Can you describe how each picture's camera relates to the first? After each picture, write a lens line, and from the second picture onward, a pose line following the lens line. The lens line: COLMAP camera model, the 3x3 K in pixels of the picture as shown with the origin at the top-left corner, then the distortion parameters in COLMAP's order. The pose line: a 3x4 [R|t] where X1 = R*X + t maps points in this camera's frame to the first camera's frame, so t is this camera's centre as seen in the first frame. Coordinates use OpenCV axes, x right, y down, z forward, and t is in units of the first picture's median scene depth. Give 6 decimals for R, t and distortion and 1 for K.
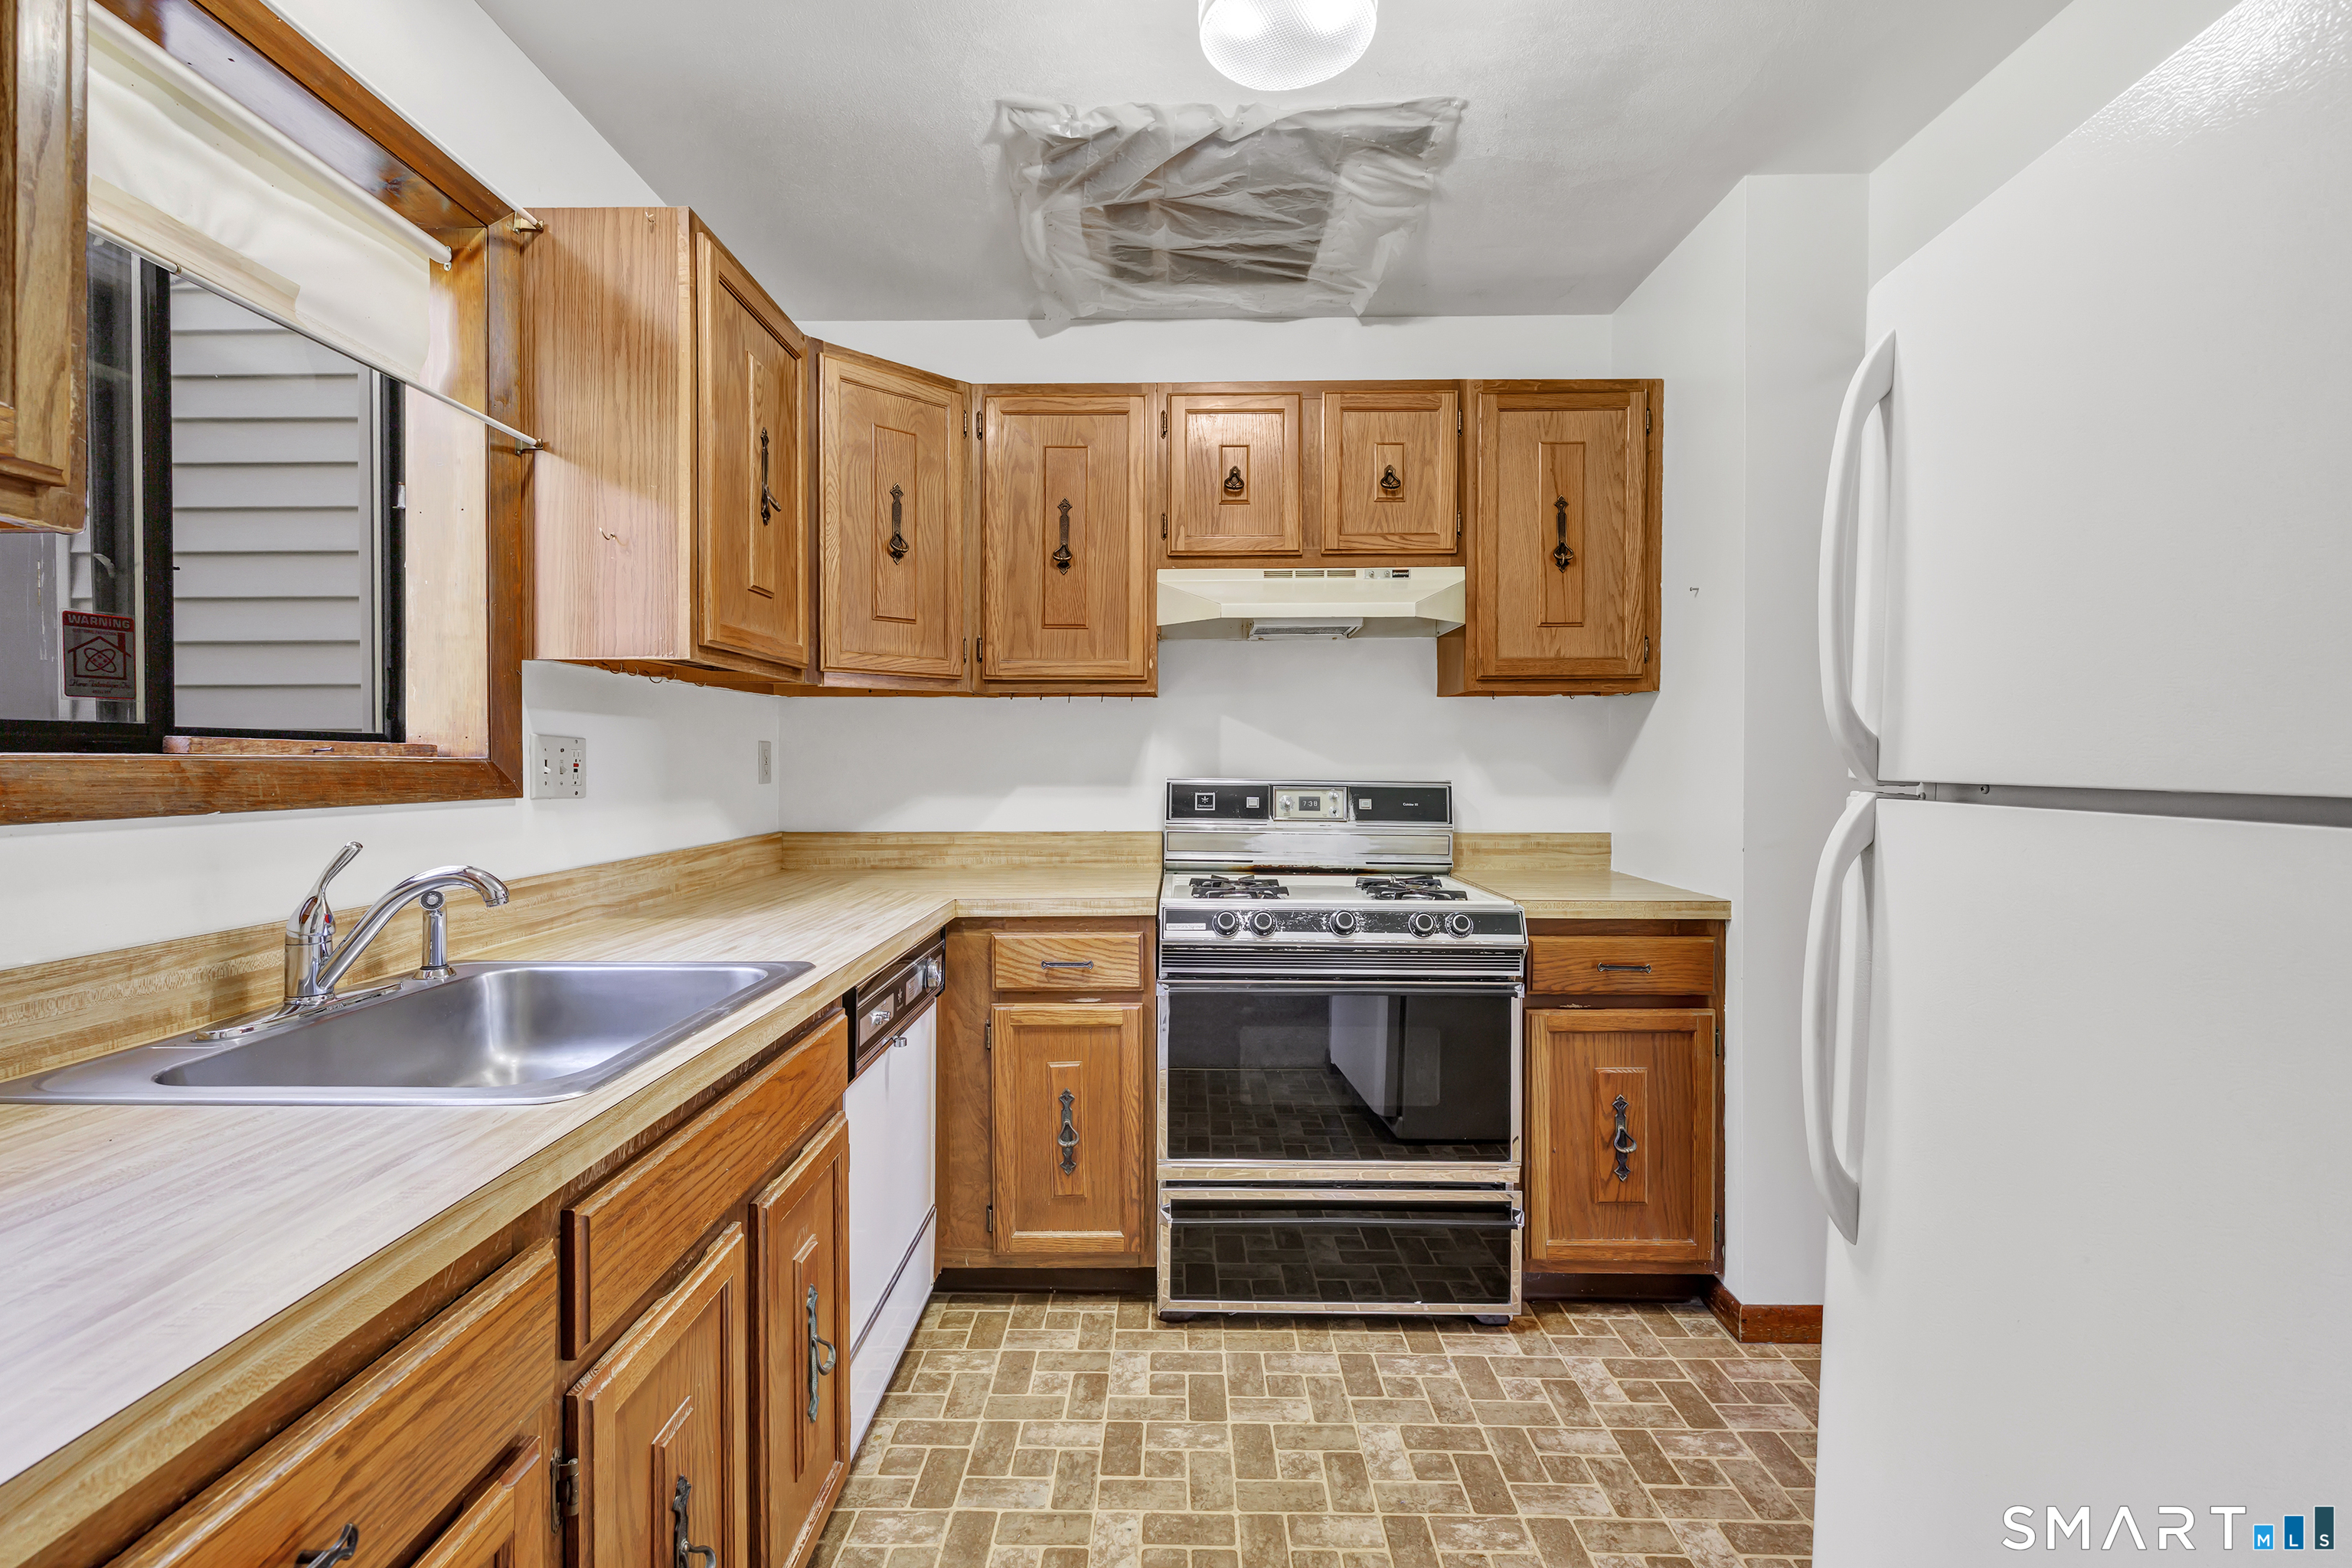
lens RADIAL K [[1069.7, 0, 1176.0], [0, 1069.7, 784.0], [0, 0, 1]] dist [-0.000706, 0.000054]
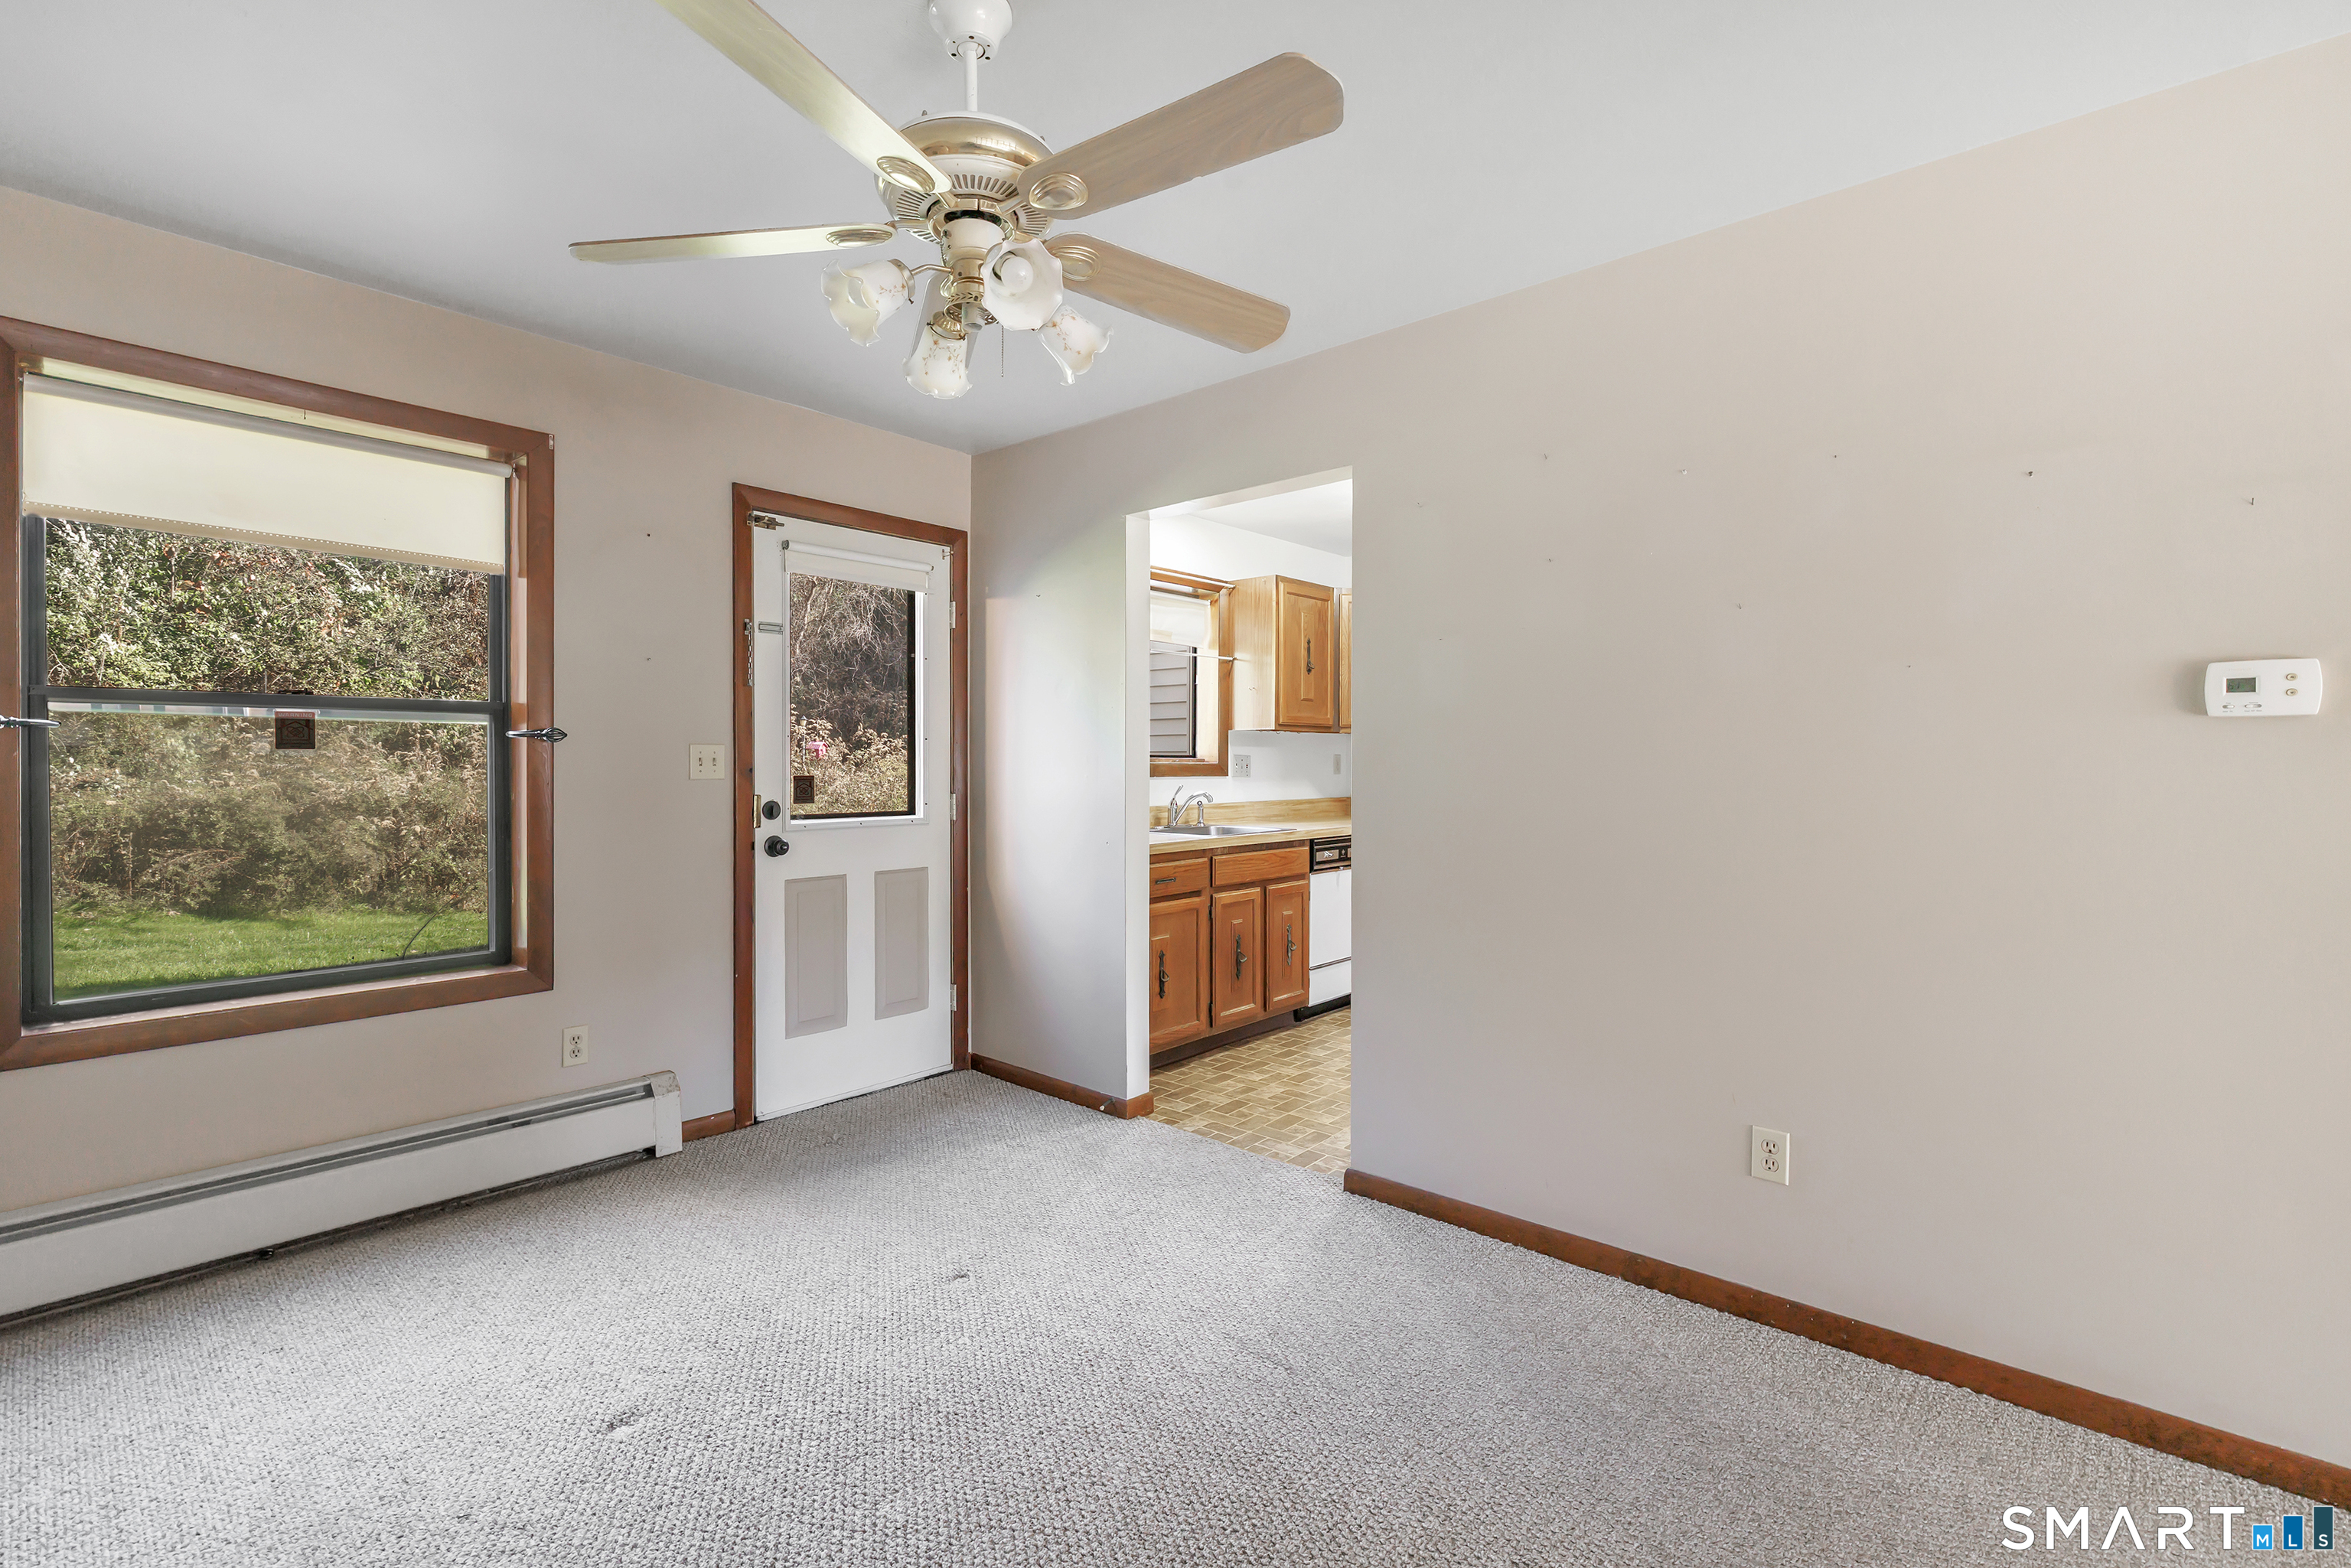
lens RADIAL K [[1069.2, 0, 1175.5], [0, 1069.2, 784.0], [0, 0, 1]] dist [-0.000706, 0.000054]
pose [[0.781339, 0.019598, -0.623799, 1.157887], [-0.017263, 0.999803, 0.009788, 0.007269], [0.623868, 0.003121, 0.781524, -1.449812]]
